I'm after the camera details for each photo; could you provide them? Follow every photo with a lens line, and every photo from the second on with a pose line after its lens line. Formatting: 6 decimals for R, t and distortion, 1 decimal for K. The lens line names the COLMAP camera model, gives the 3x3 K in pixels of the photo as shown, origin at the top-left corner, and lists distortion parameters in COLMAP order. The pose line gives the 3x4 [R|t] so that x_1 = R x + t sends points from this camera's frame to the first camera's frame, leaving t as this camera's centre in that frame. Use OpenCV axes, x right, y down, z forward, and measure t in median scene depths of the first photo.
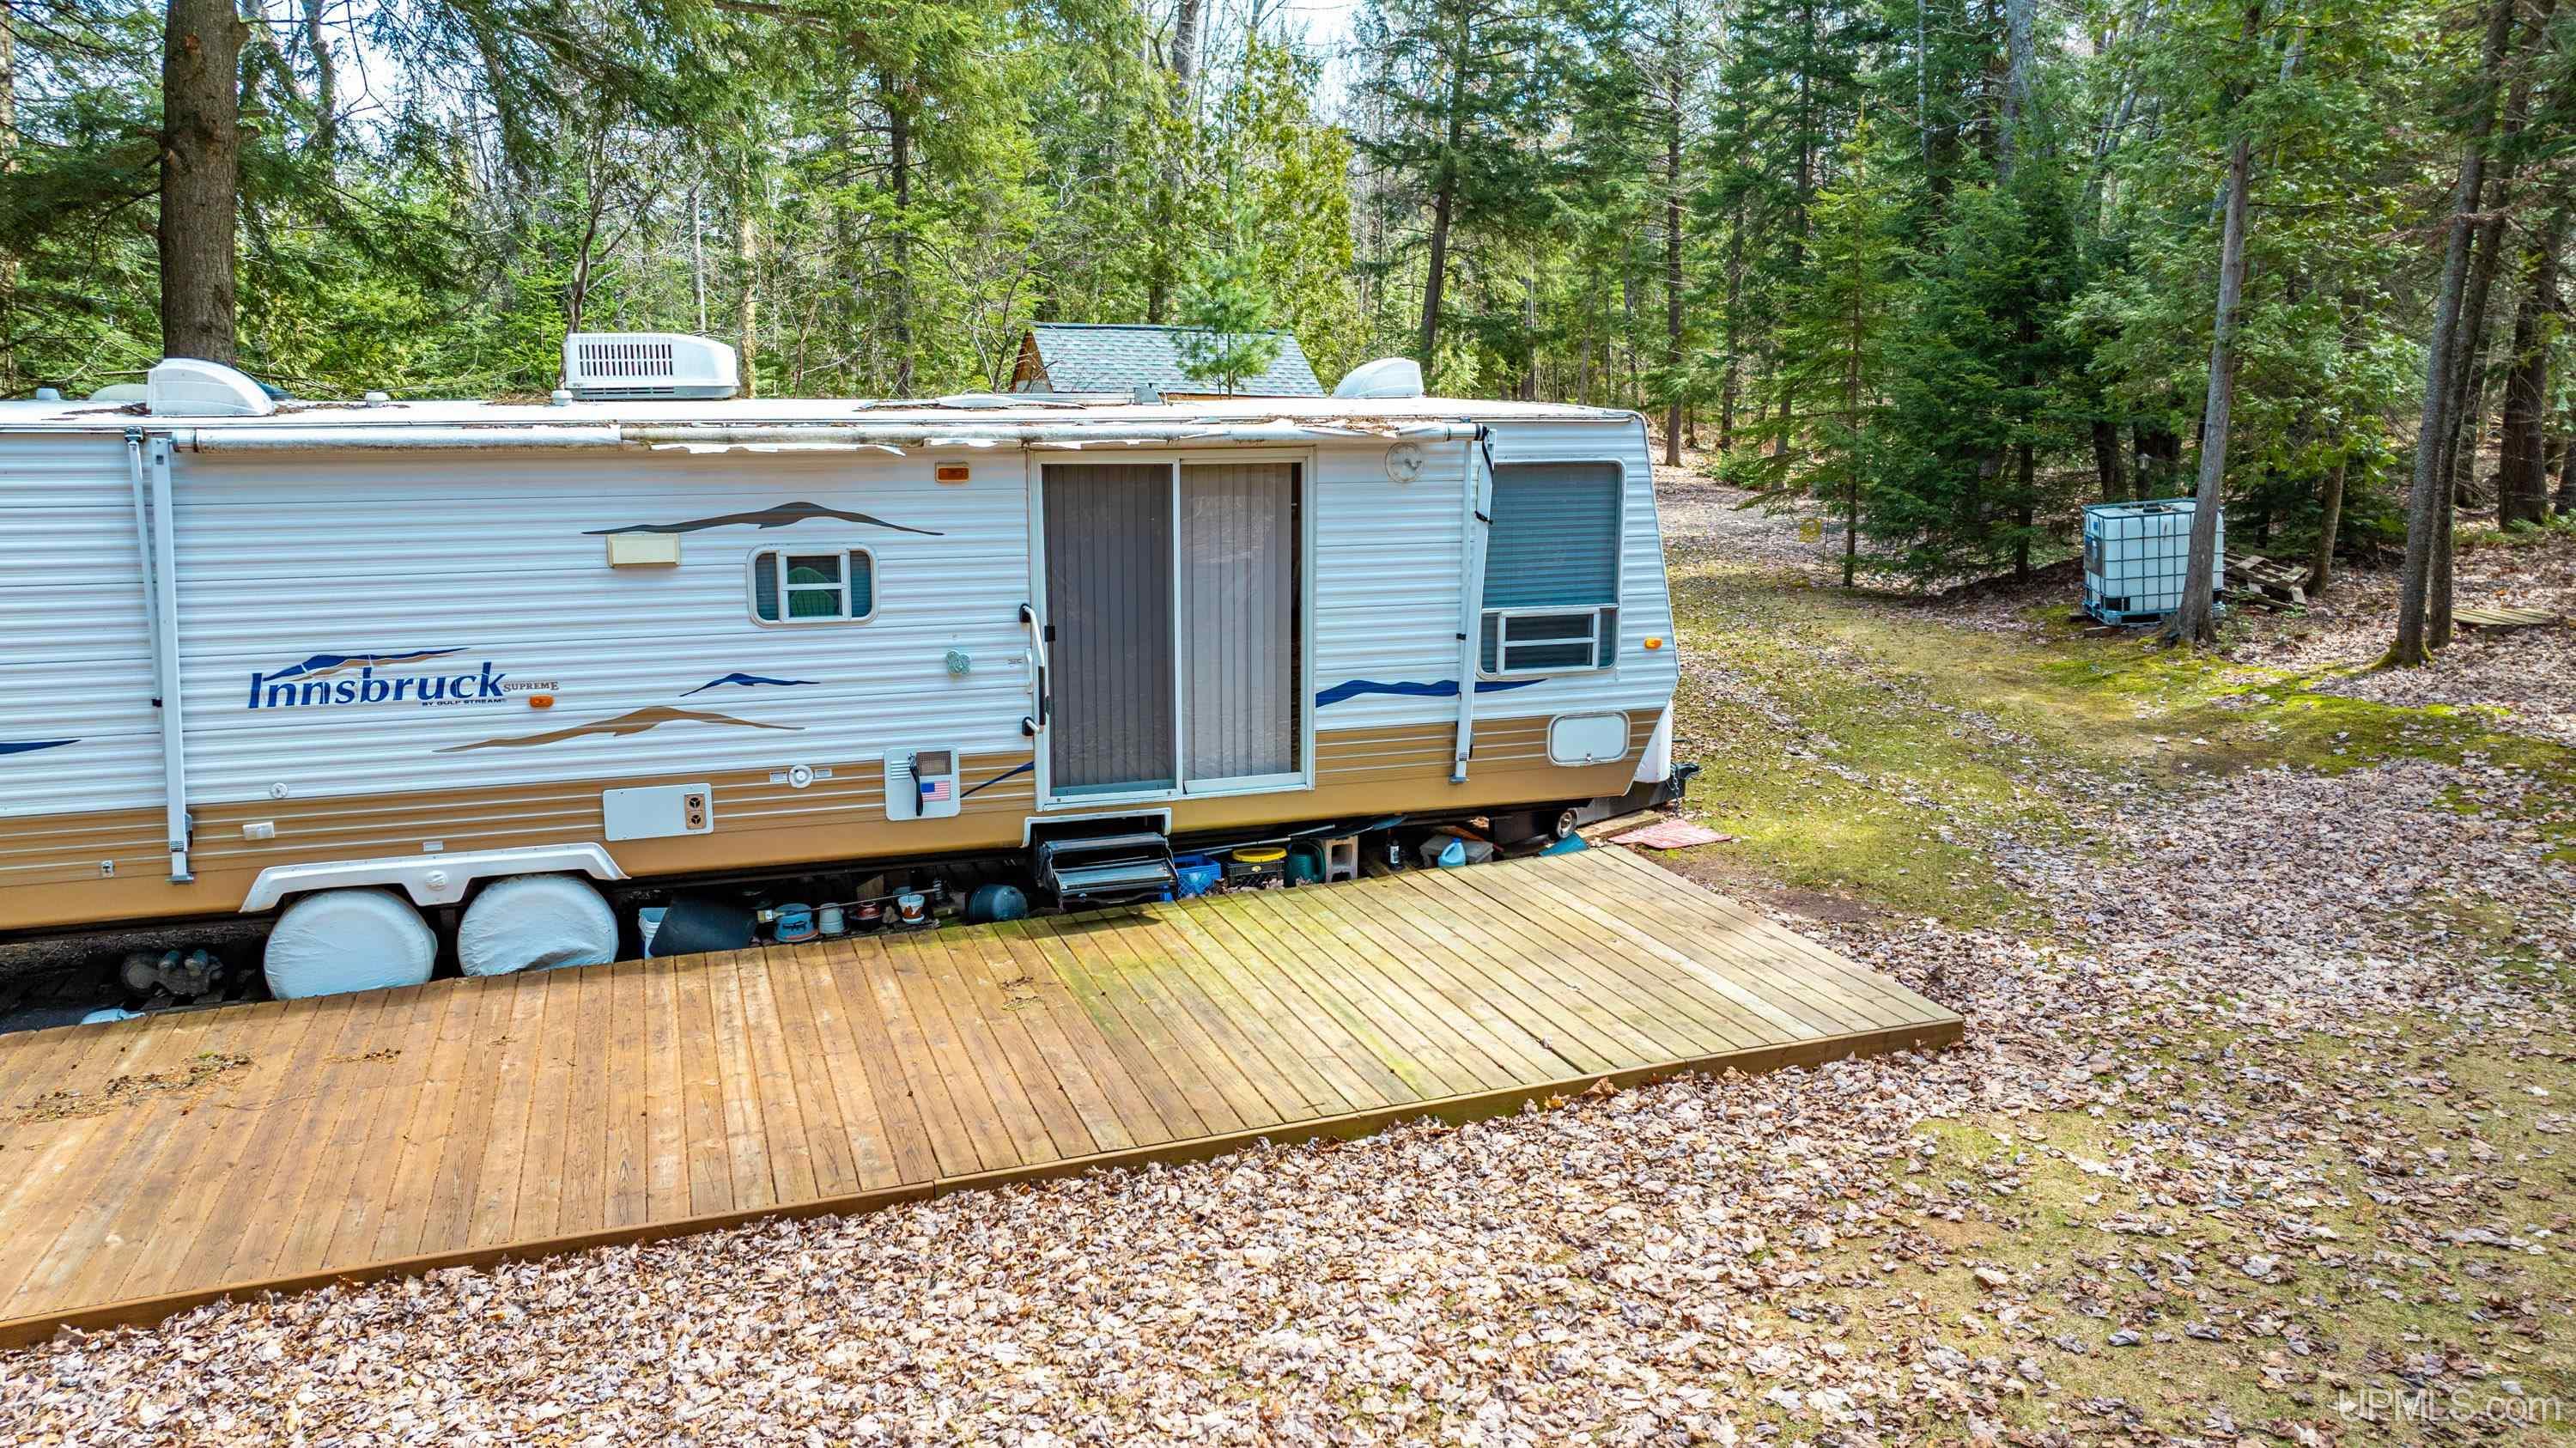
lens RADIAL K [[1815.7, 0, 1288.0], [0, 1815.7, 724.0], [0, 0, 1]] dist [-0.021981, -0.002480]
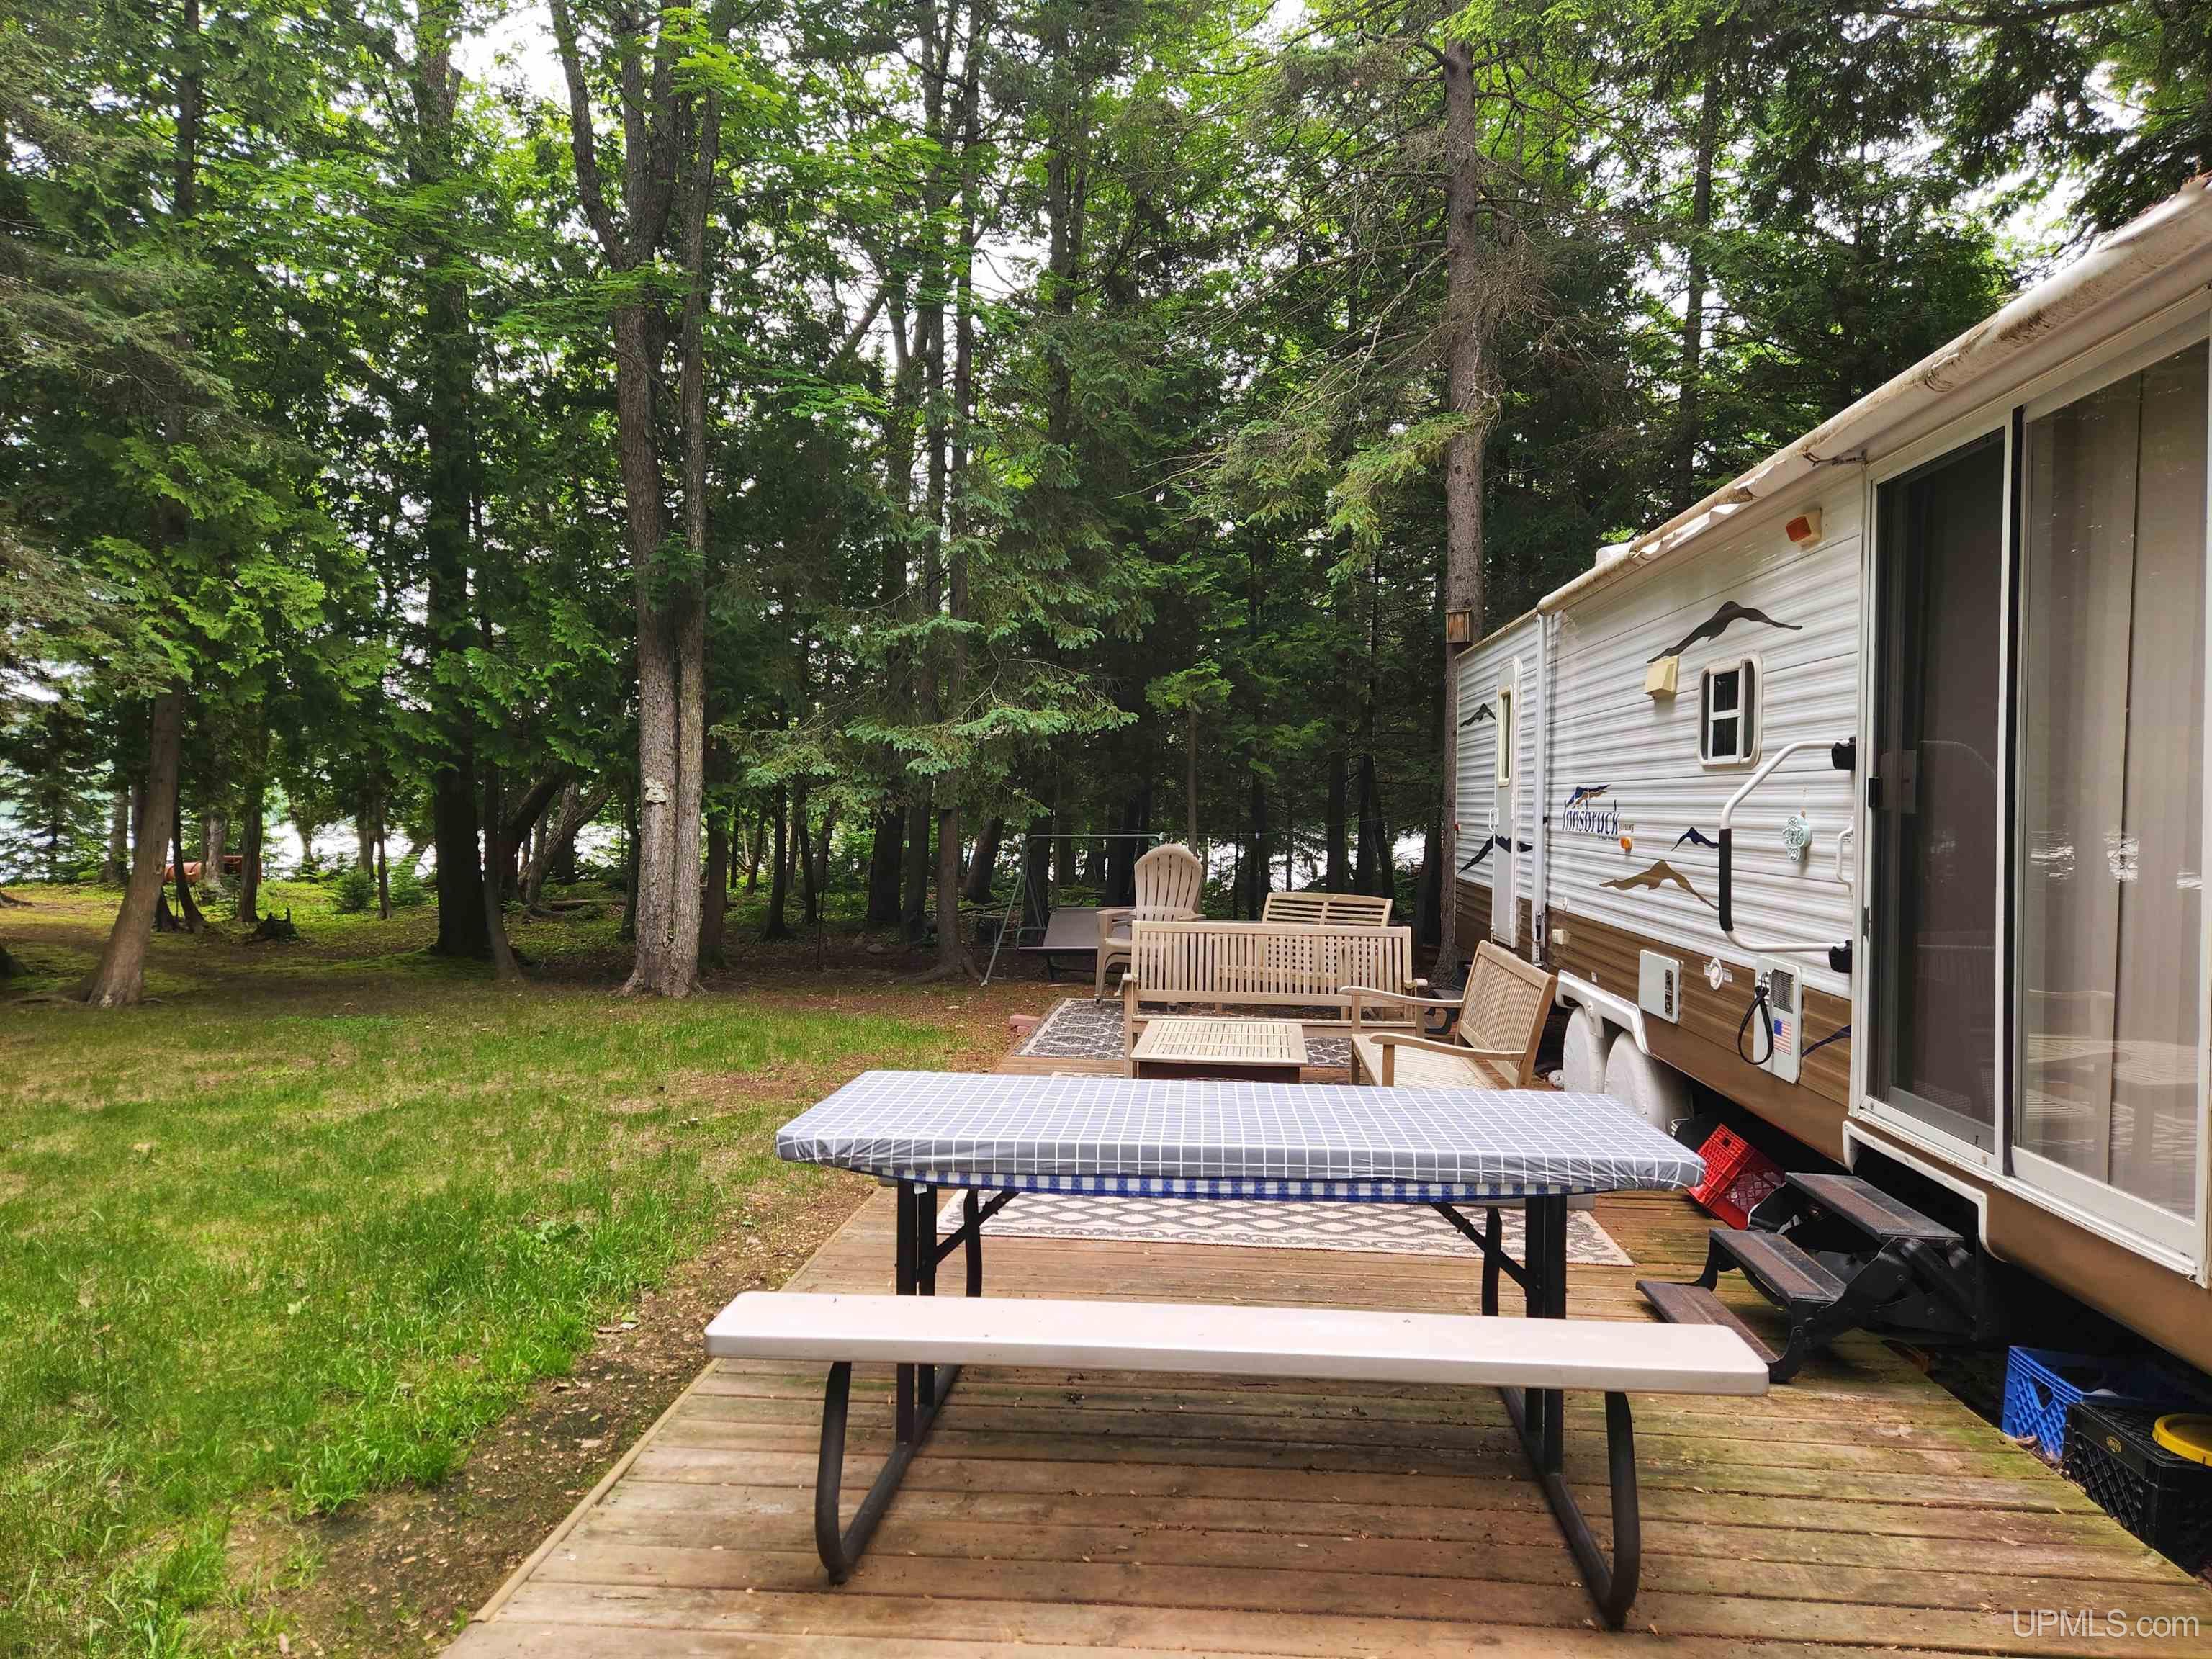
lens RADIAL K [[1467.0, 0, 1110.7], [0, 1467.0, 837.4], [0, 0, 1]] dist [0.100803, -0.096704]
pose [[-0.397877, 0.018341, -0.917256, 0.394532], [-0.176475, 0.979599, 0.096137, -0.041293], [0.900306, 0.200123, -0.386523, 1.020911]]
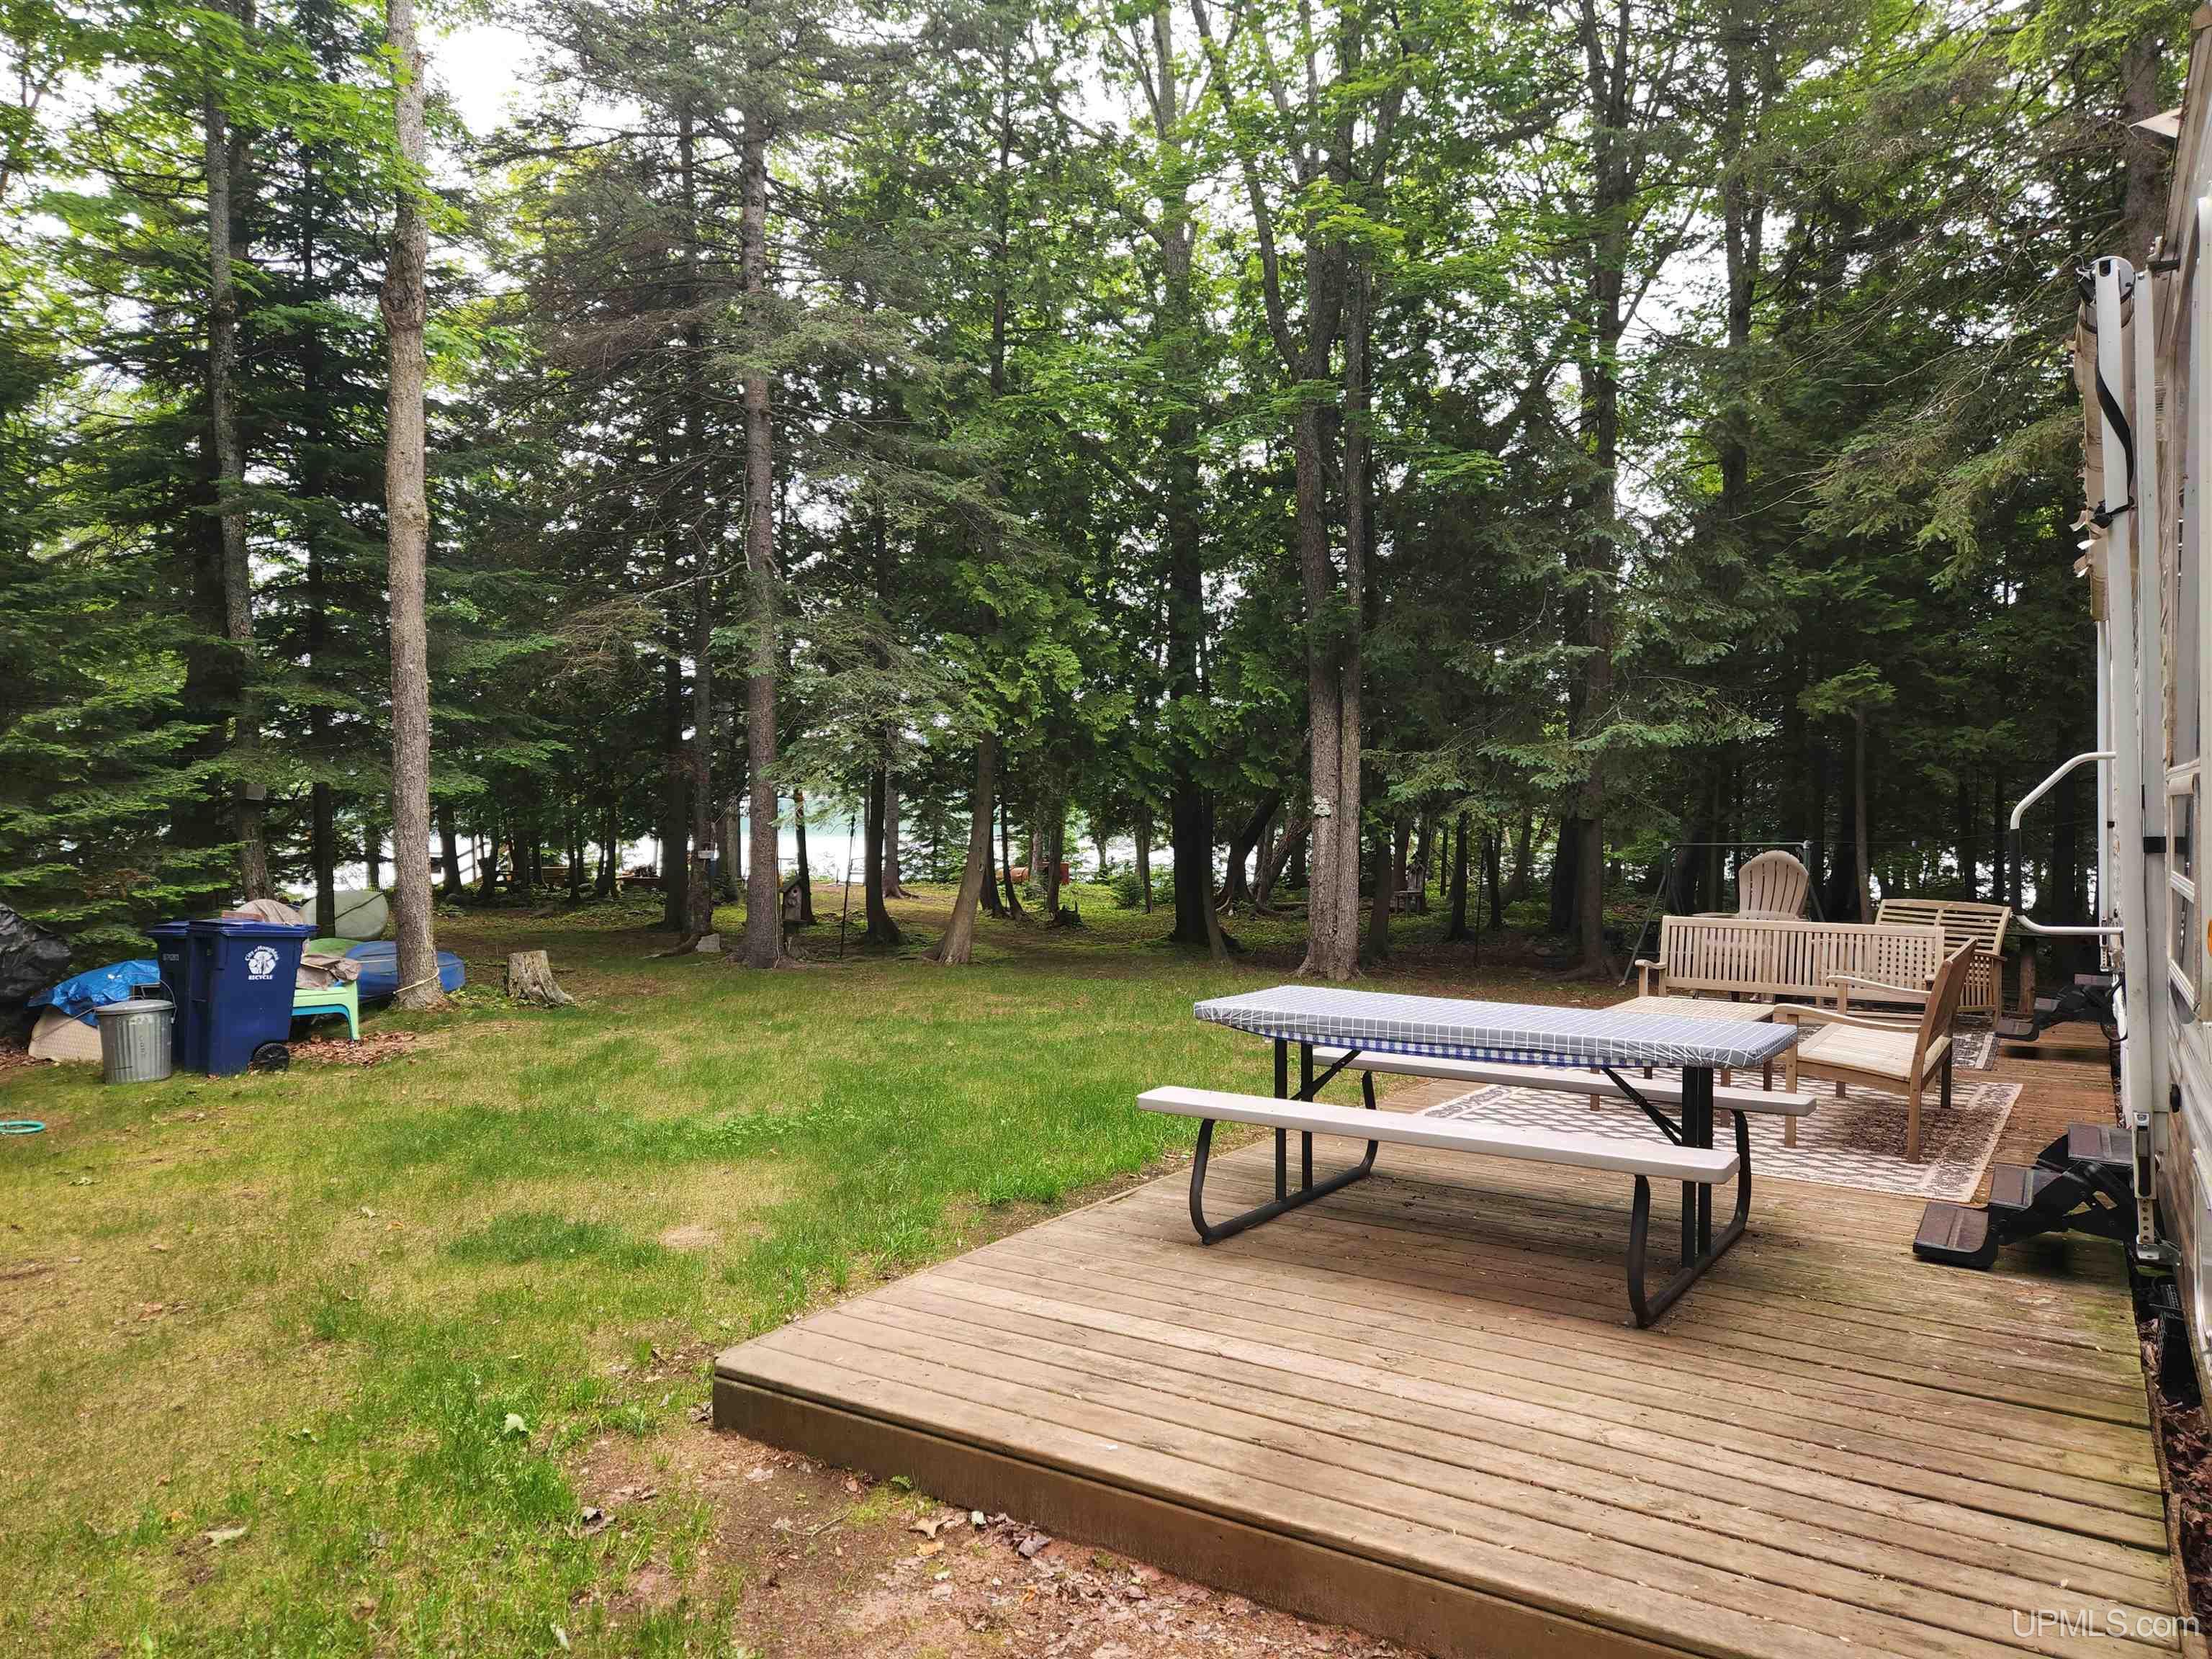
lens RADIAL K [[1467.0, 0, 1110.7], [0, 1467.0, 837.4], [0, 0, 1]] dist [0.100803, -0.096704]
pose [[-0.788623, 0.011366, -0.614772, 0.500202], [-0.111125, 0.980731, 0.160682, -0.083936], [0.604752, 0.195034, -0.772164, 1.251667]]
